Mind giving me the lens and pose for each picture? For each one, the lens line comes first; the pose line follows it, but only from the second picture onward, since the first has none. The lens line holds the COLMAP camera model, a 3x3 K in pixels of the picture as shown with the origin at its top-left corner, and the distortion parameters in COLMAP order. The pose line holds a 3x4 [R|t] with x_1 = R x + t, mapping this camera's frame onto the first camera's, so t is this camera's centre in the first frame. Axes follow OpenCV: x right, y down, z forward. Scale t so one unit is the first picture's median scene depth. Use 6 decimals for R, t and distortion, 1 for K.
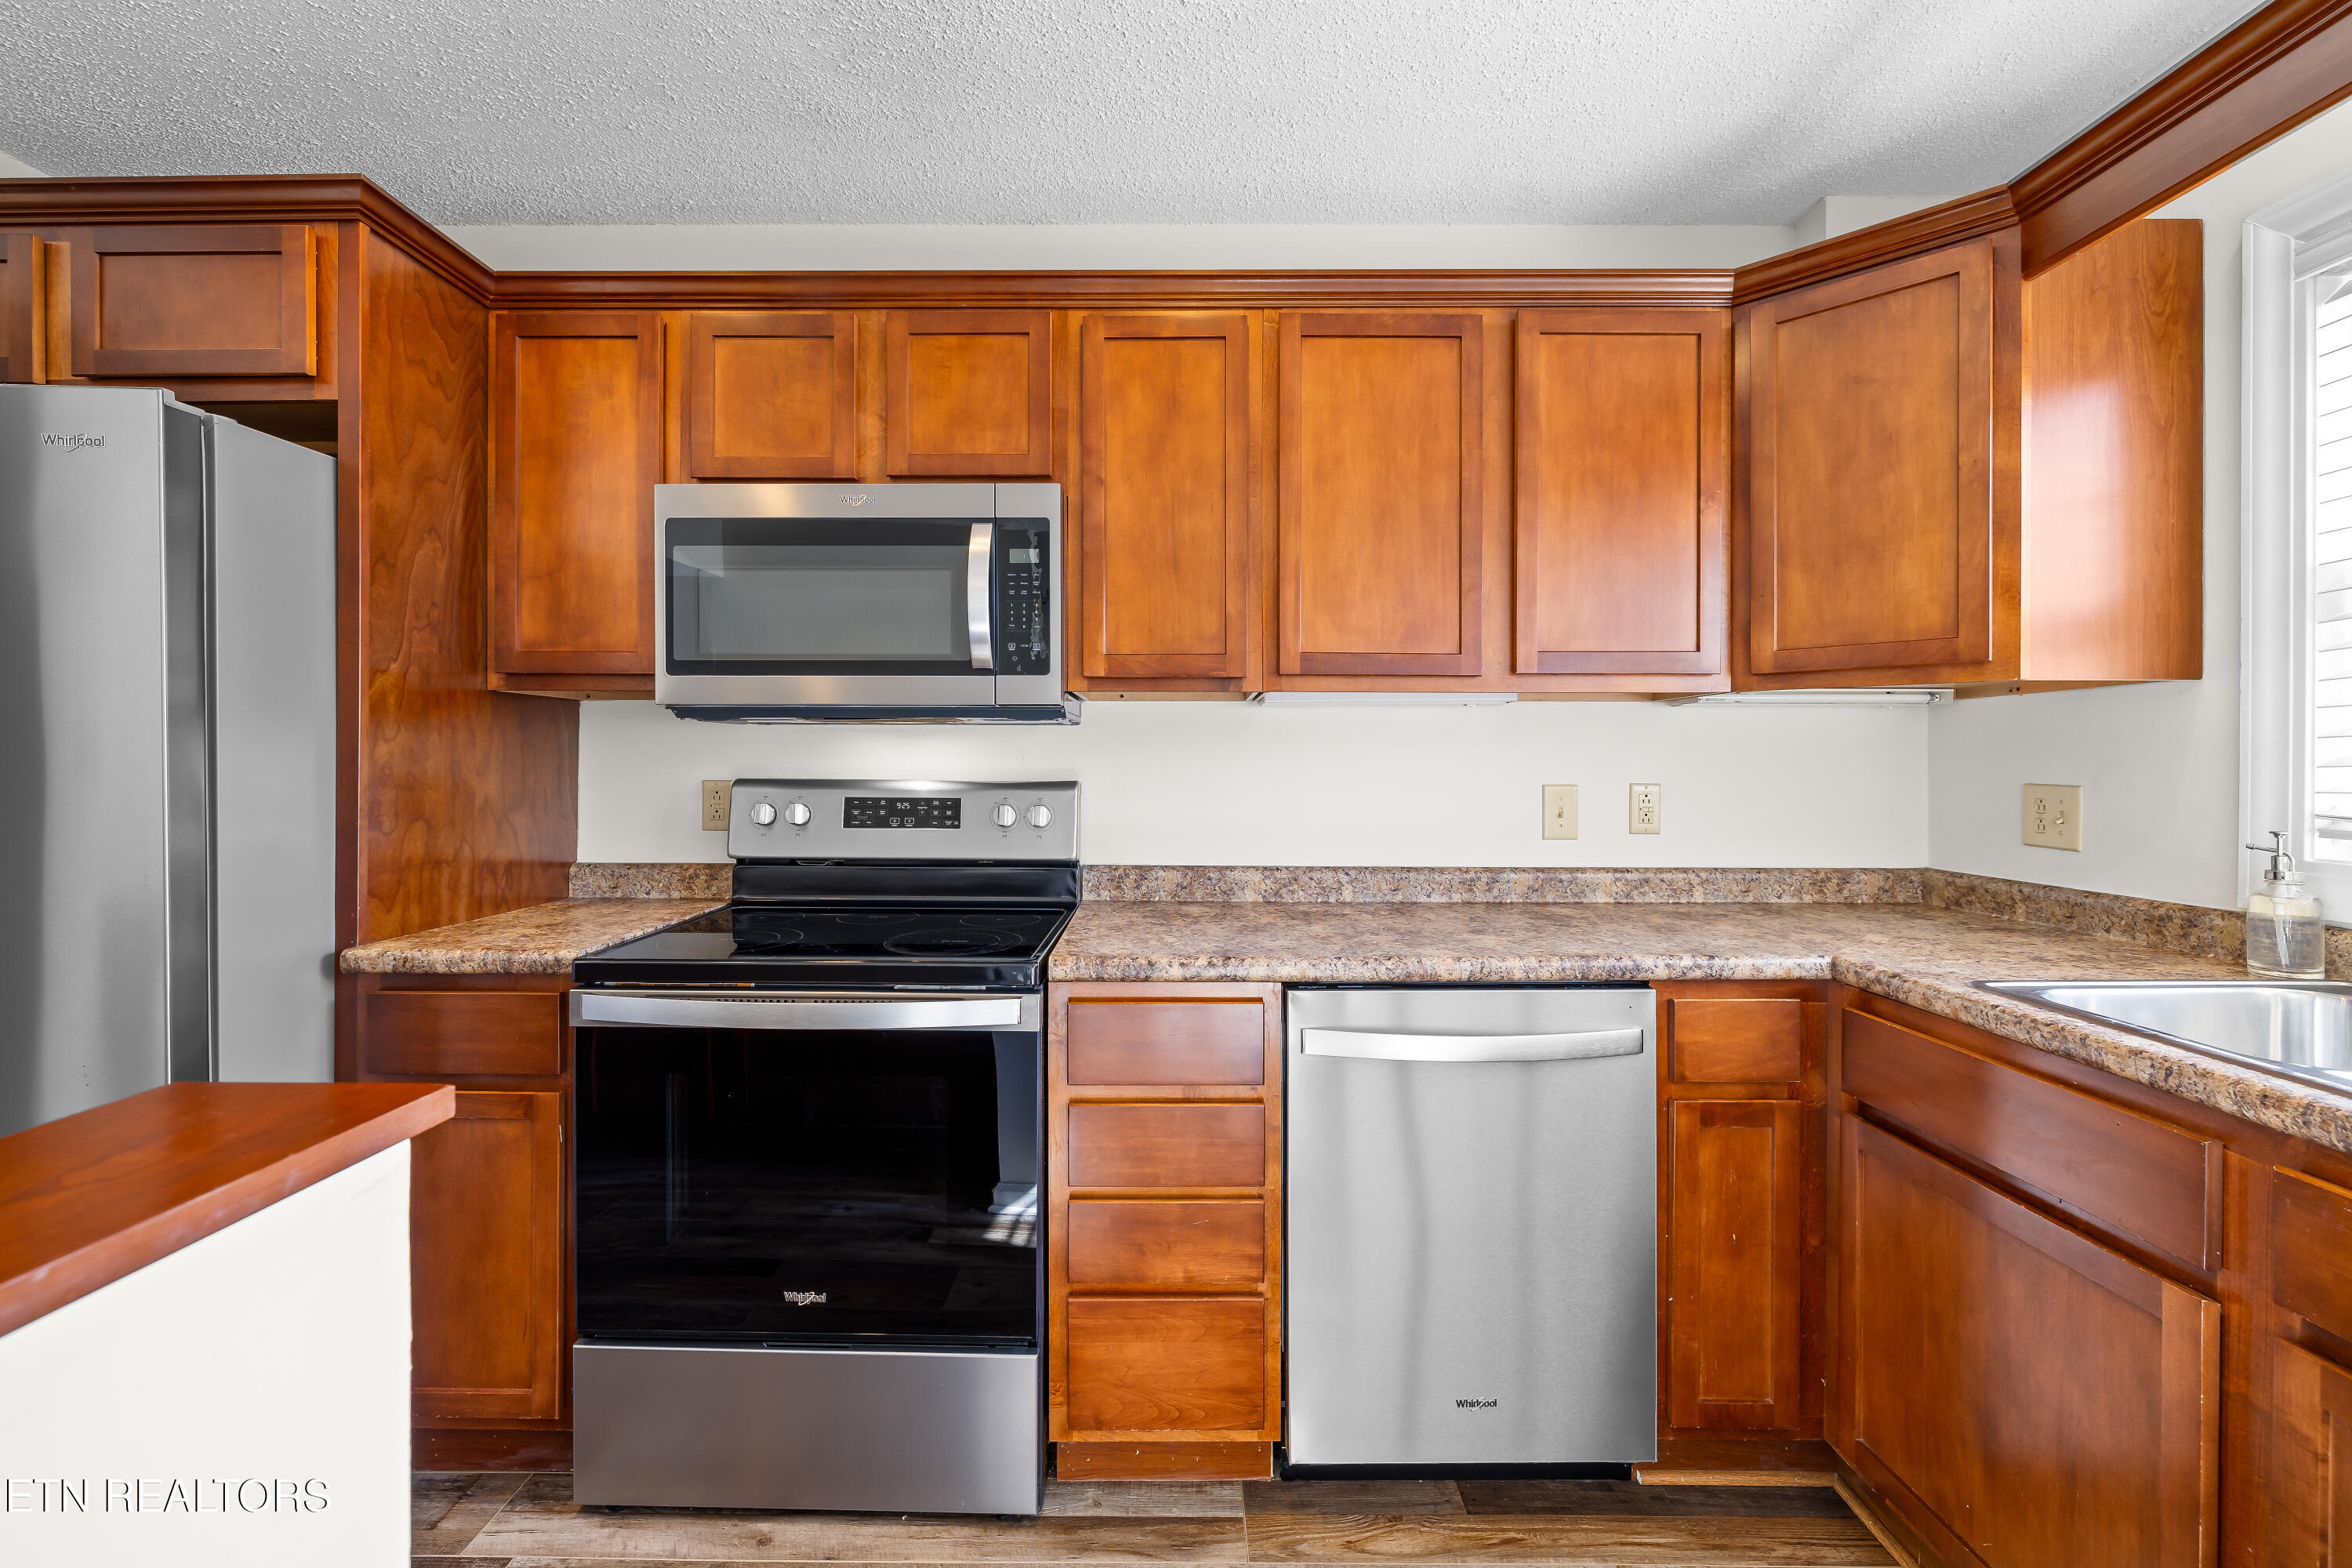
lens RADIAL K [[991.2, 0, 1173.8], [0, 991.2, 764.6], [0, 0, 1]] dist [-0.001106, -0.000362]
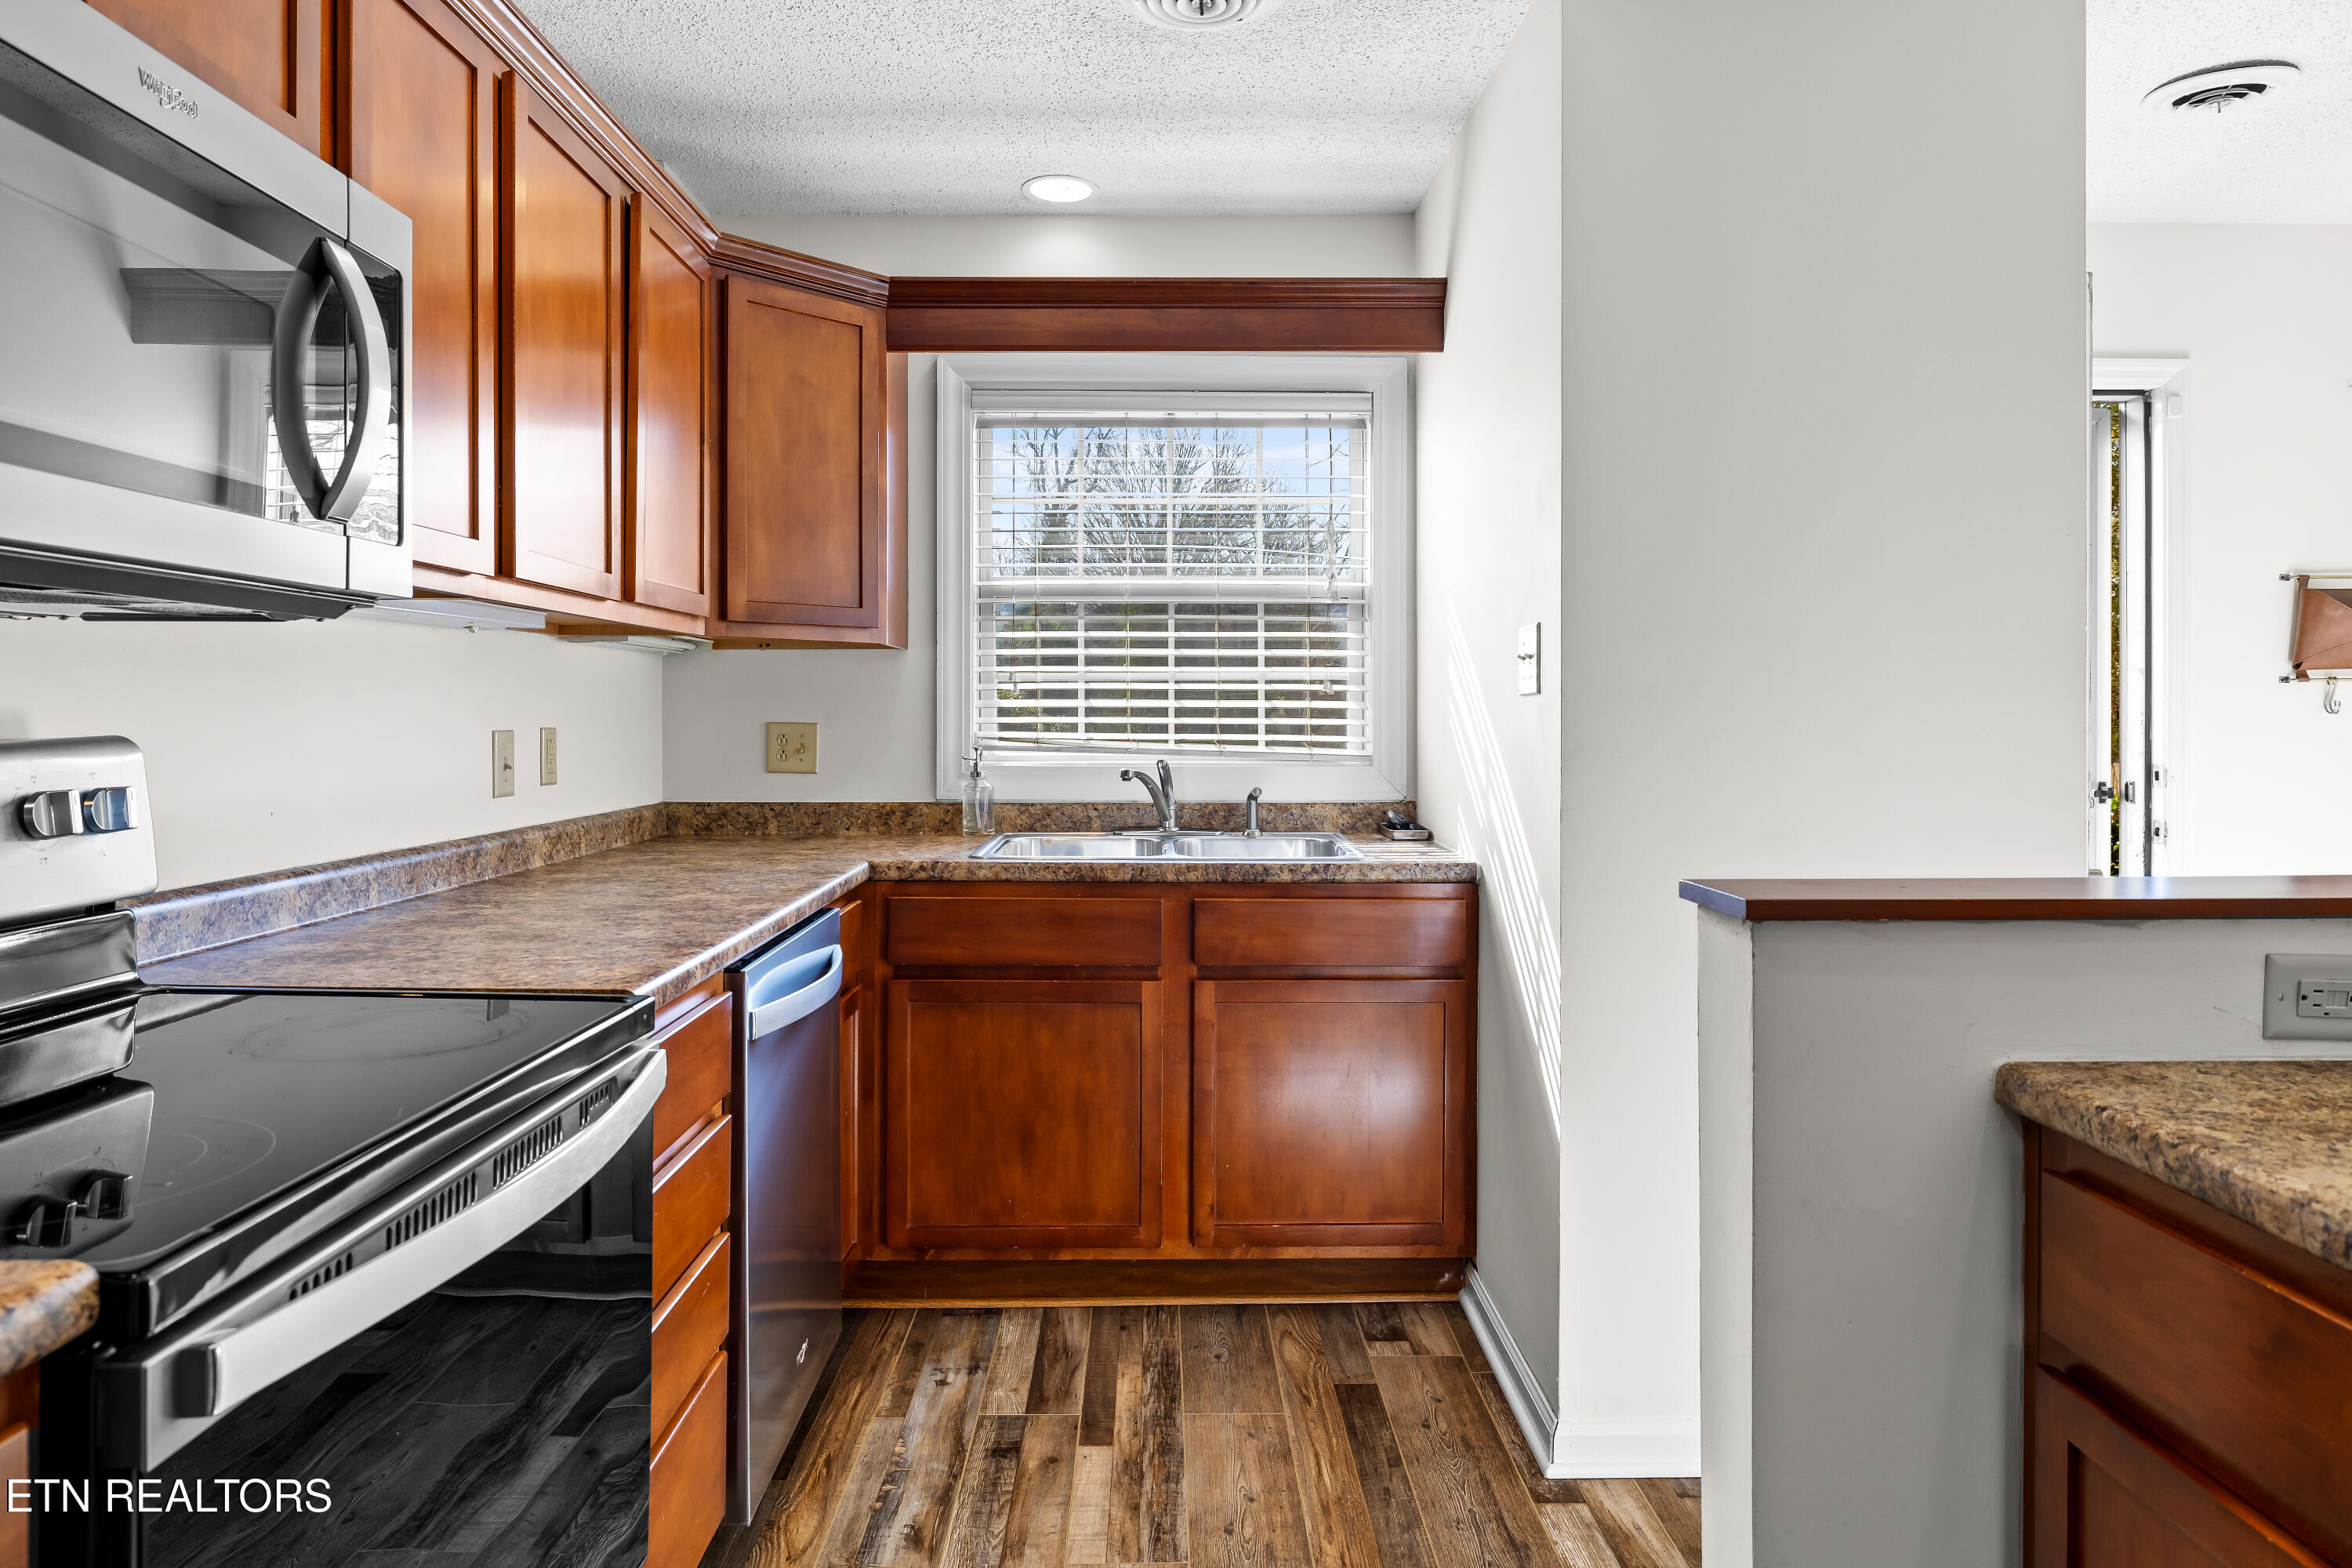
lens RADIAL K [[1391.0, 0, 1175.6], [0, 1391.0, 711.8], [0, 0, 1]] dist [-0.010565, 0.002107]
pose [[-0.018417, -0.001912, 0.999829, -1.026588], [0.000251, 0.999998, 0.001917, 0.003924], [-0.999830, 0.000286, -0.018417, 0.620977]]
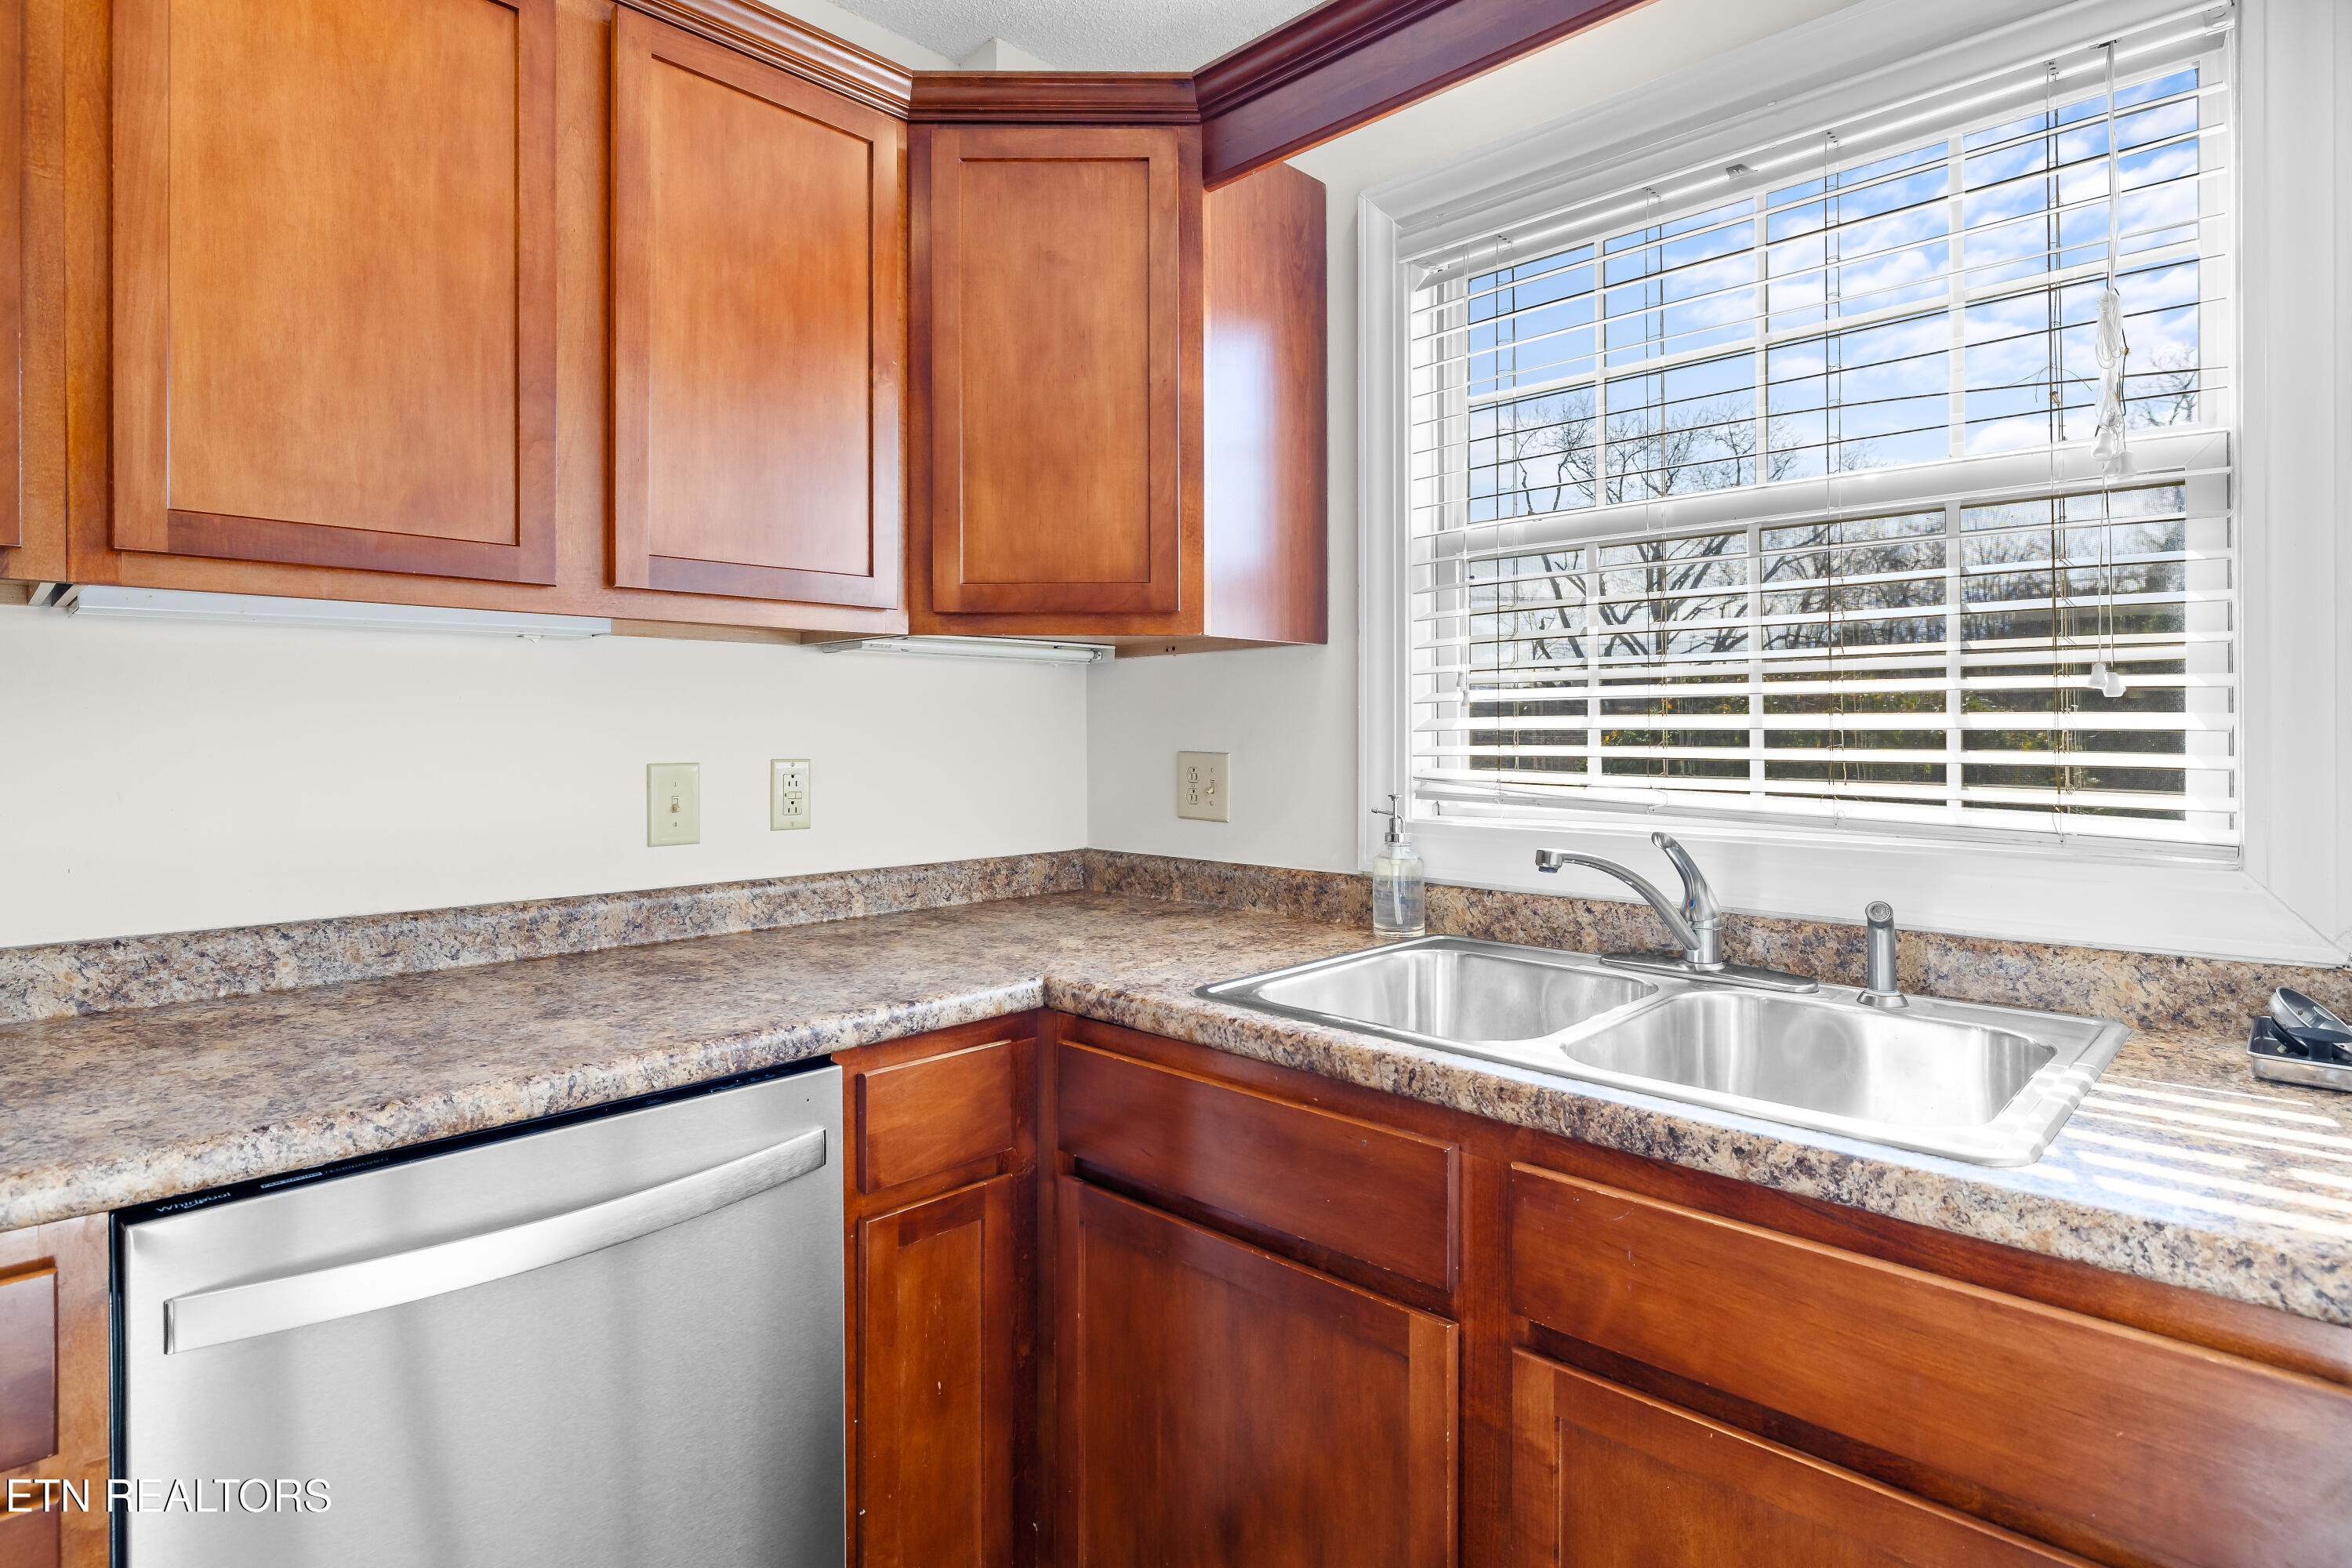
lens RADIAL K [[1221.6, 0, 1176.5], [0, 1221.6, 728.9], [0, 0, 1]] dist [-0.002774, 0.000083]
pose [[0.695986, -0.001962, 0.718053, 0.046443], [0.005266, 0.999983, -0.002372, 0.001260], [-0.718036, 0.005432, 0.695985, 0.245038]]
